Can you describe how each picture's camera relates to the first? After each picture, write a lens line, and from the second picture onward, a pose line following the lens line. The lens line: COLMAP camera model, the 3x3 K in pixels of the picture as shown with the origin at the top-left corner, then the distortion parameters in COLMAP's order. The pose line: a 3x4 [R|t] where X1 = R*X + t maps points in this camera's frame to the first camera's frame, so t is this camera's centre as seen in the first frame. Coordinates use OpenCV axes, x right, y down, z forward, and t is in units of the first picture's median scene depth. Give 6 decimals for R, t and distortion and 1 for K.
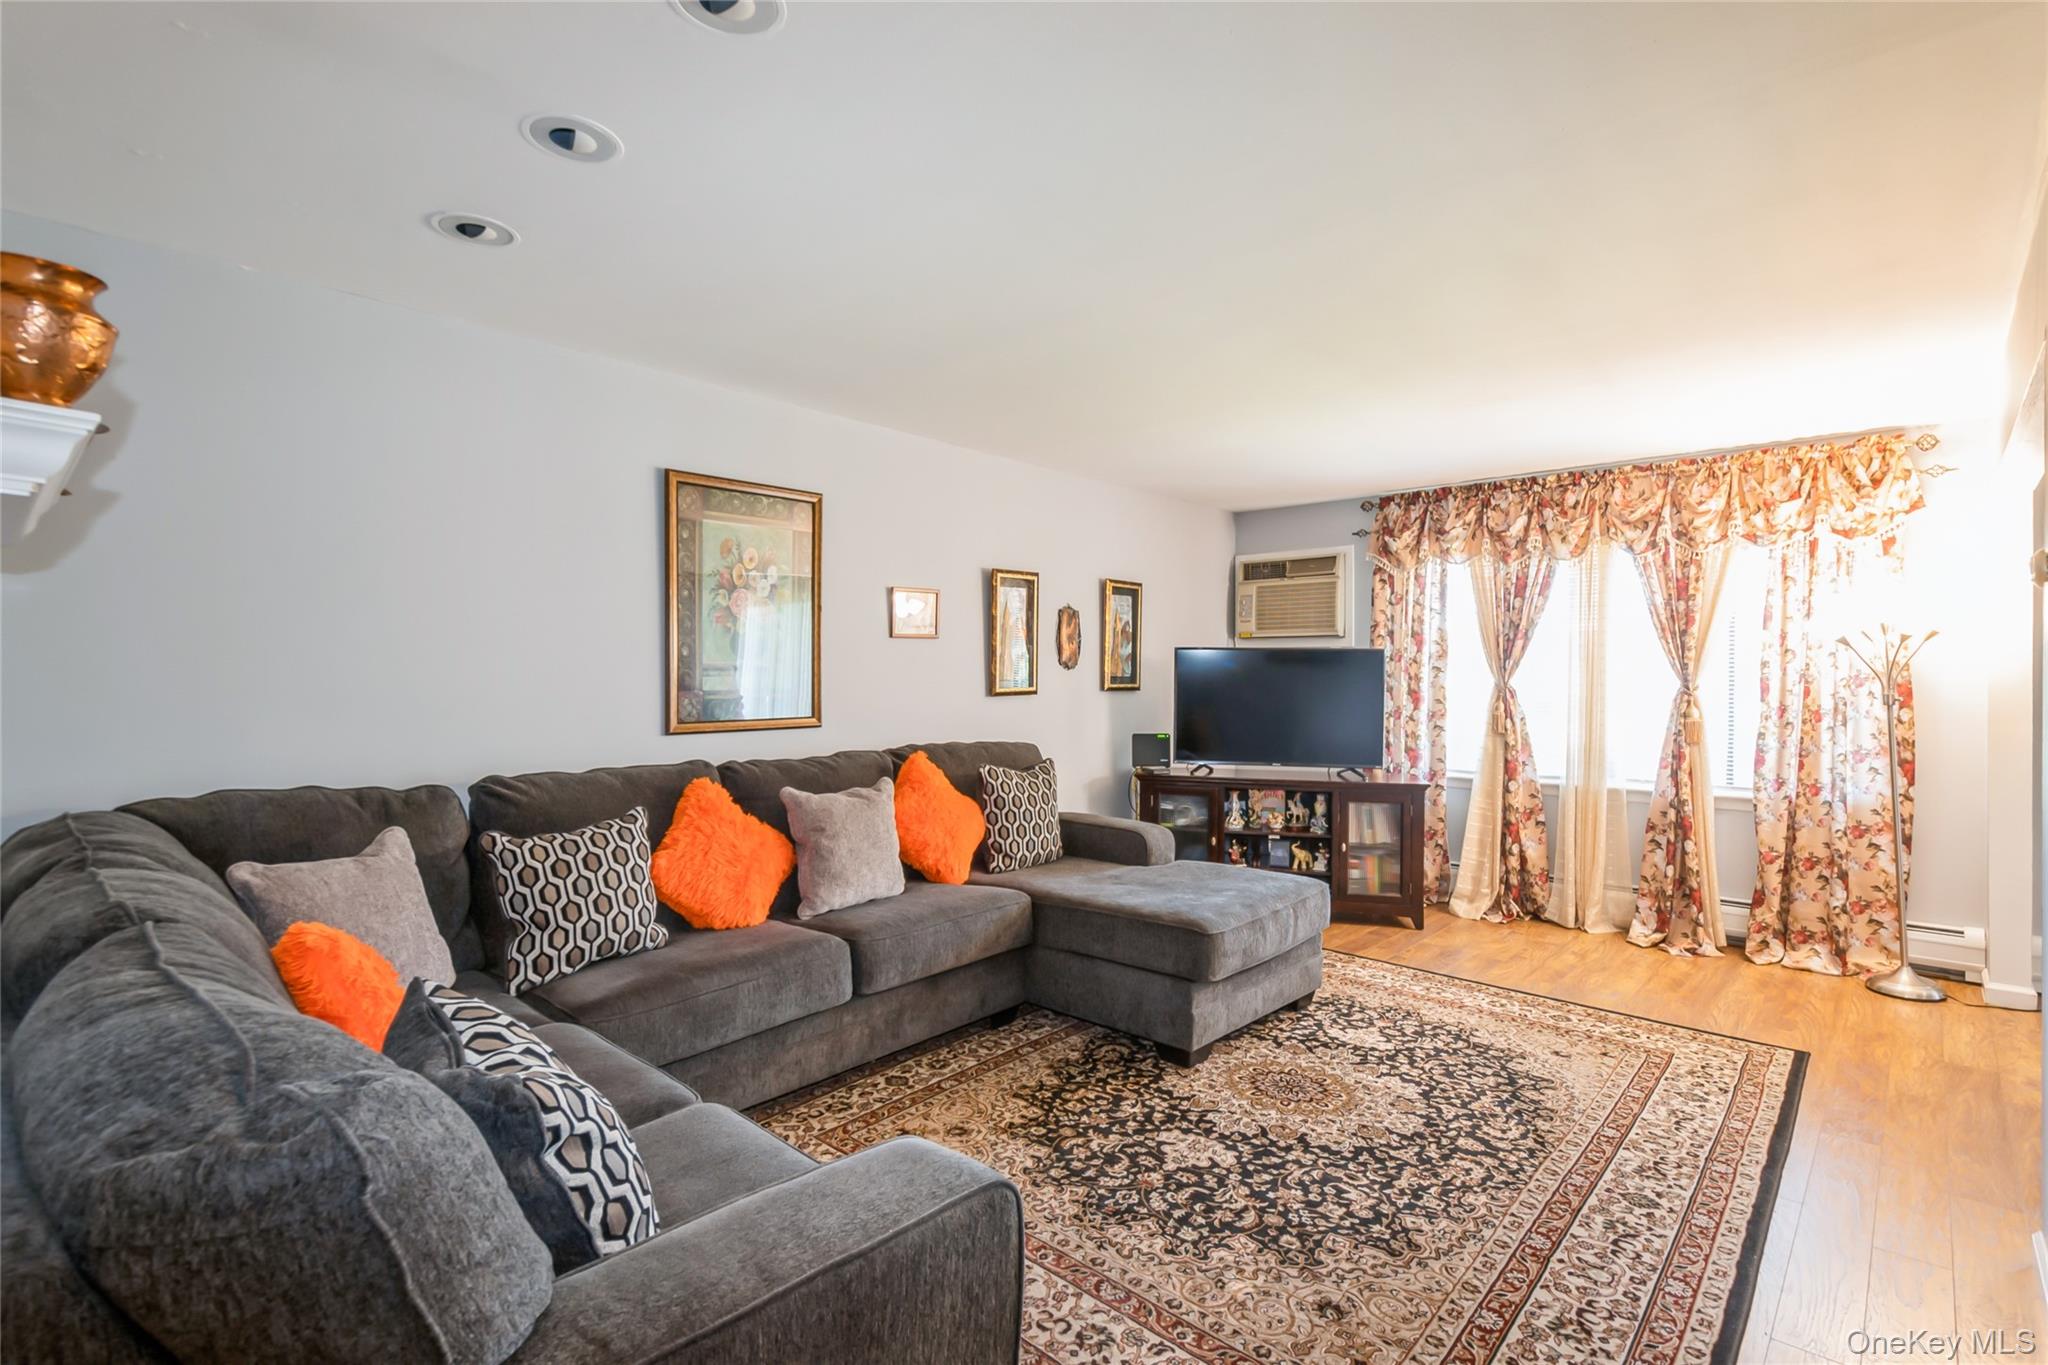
lens RADIAL K [[972.8, 0, 1024.0], [0, 972.8, 682.5], [0, 0, 1]] dist [0.009316, -0.000706]
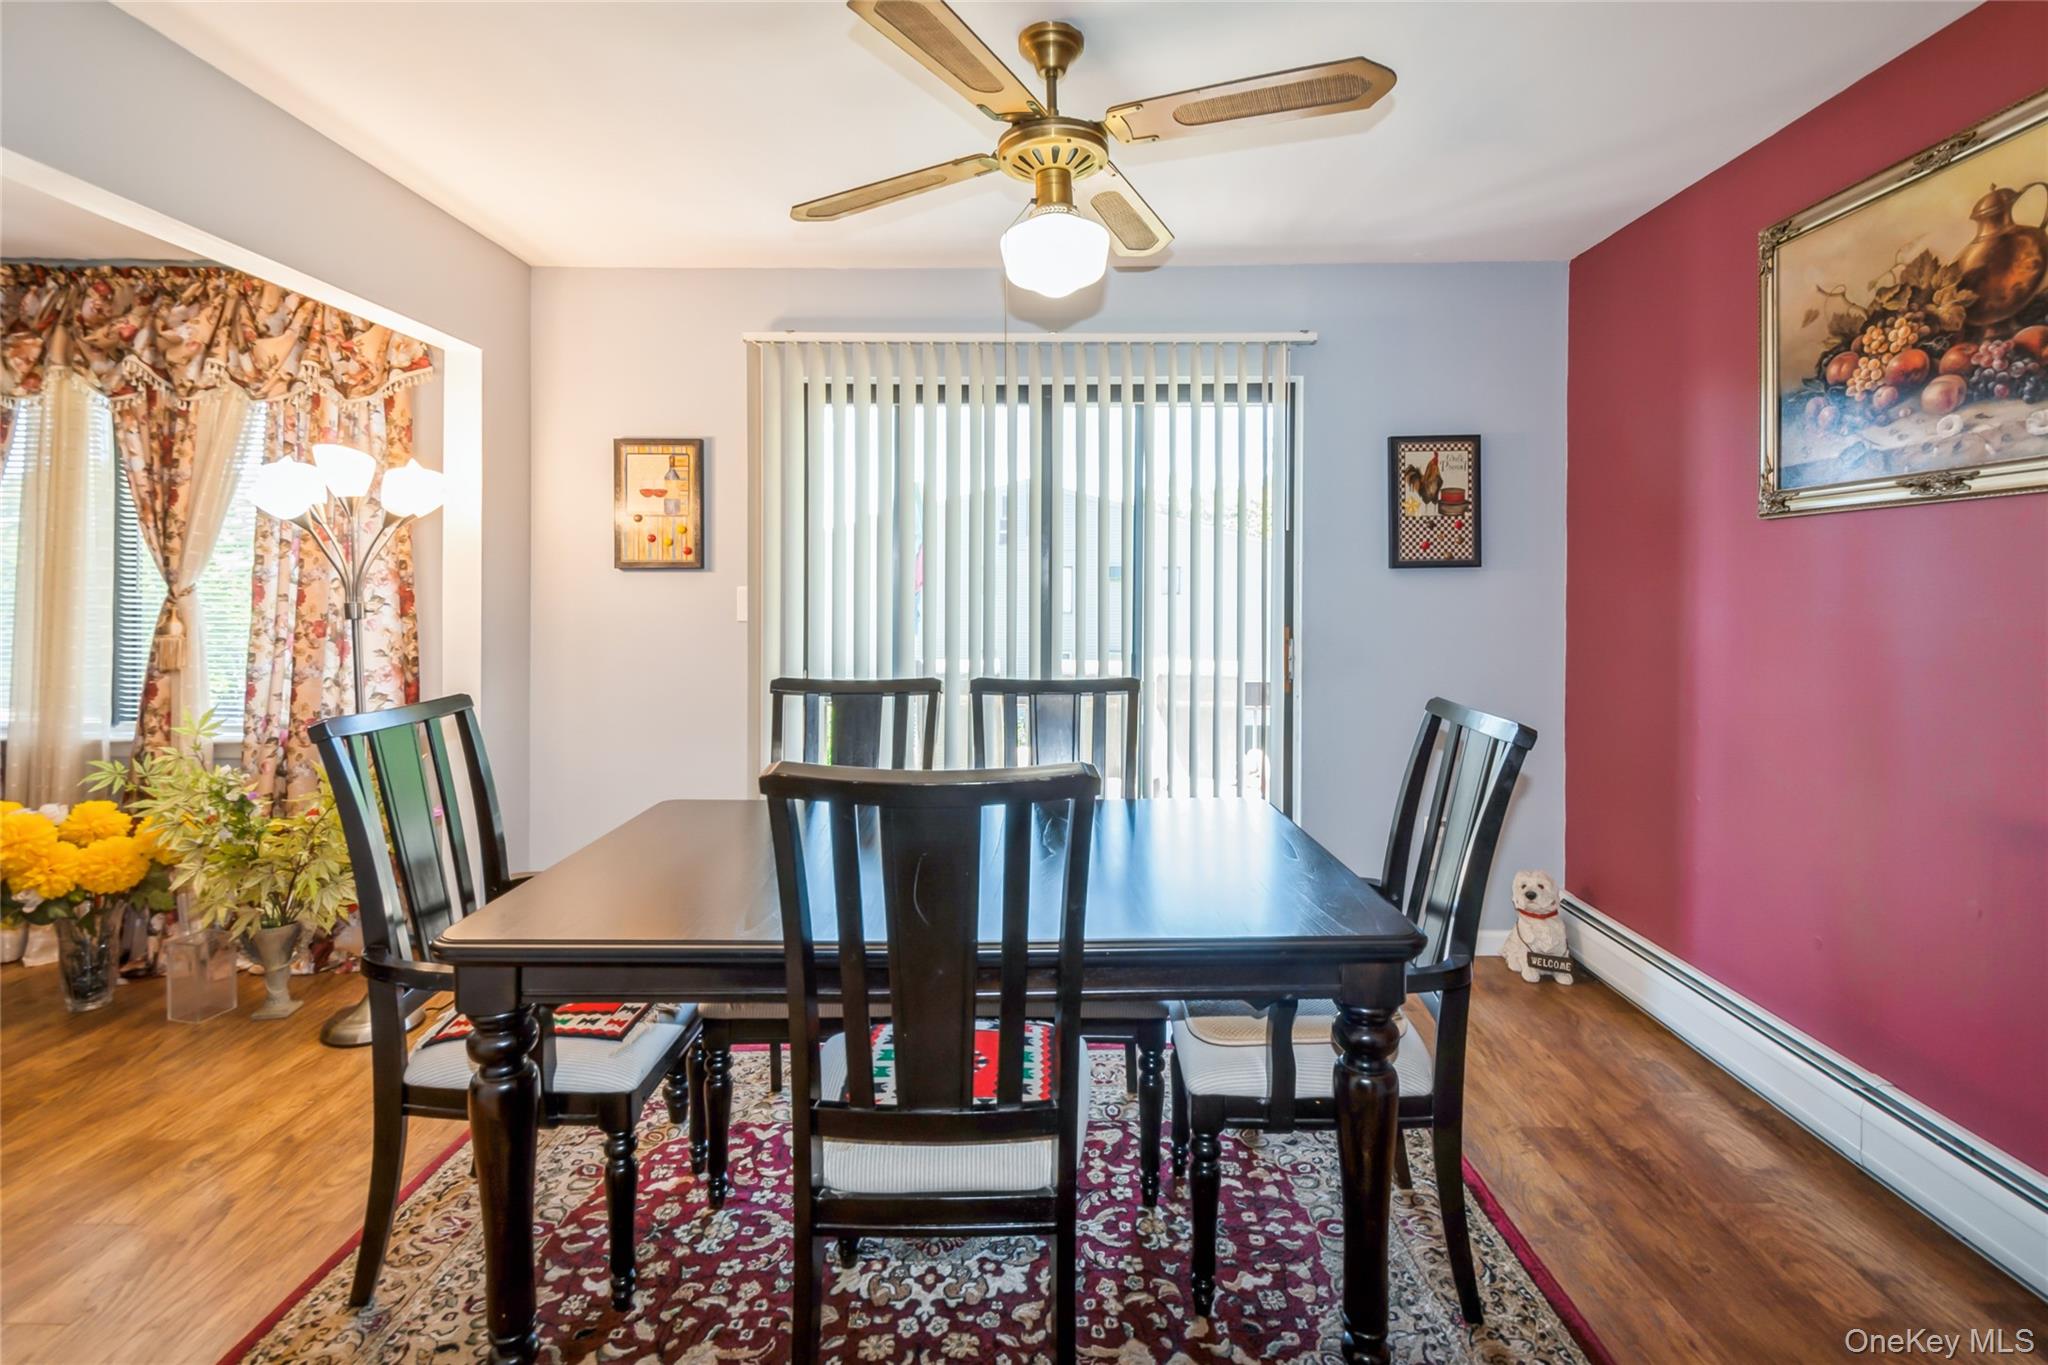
lens RADIAL K [[999.6, 0, 1022.8], [0, 999.6, 590.4], [0, 0, 1]] dist [0.014293, -0.000707]
pose [[0.755428, -0.000368, 0.655232, 1.044920], [0.000630, 1.000000, -0.000165, 0.007734], [-0.655232, 0.000537, 0.755428, 0.079435]]
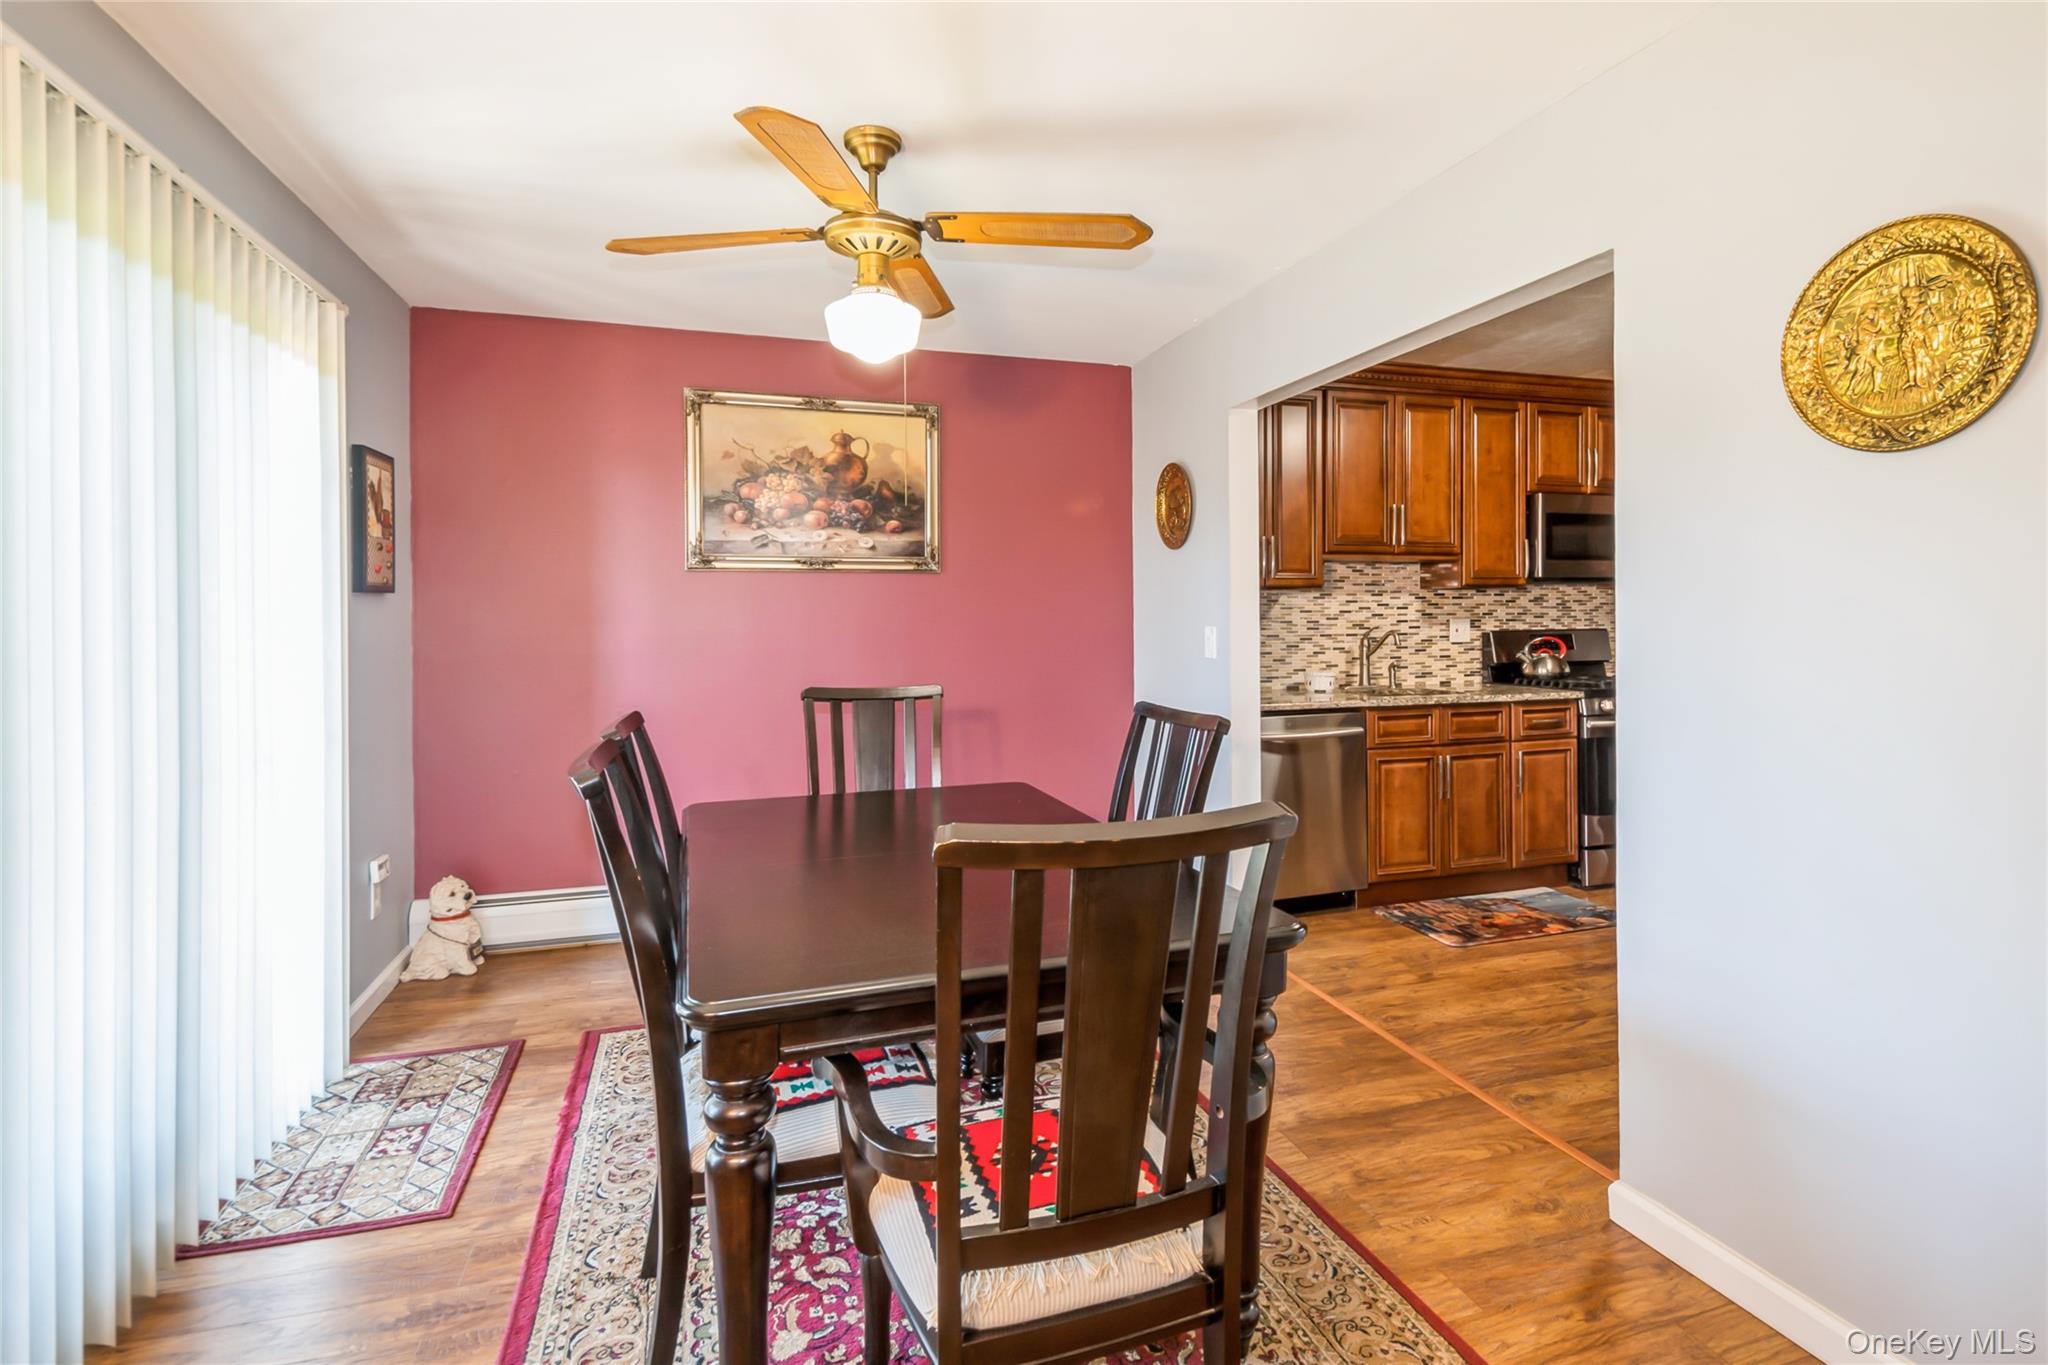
lens RADIAL K [[978.7, 0, 1042.9], [0, 978.7, 626.3], [0, 0, 1]] dist [0.024690, -0.000626]
pose [[-0.868530, -0.002966, 0.495628, 1.013463], [0.006061, 0.999844, 0.016604, 0.002583], [-0.495600, 0.017425, -0.868376, 1.234117]]
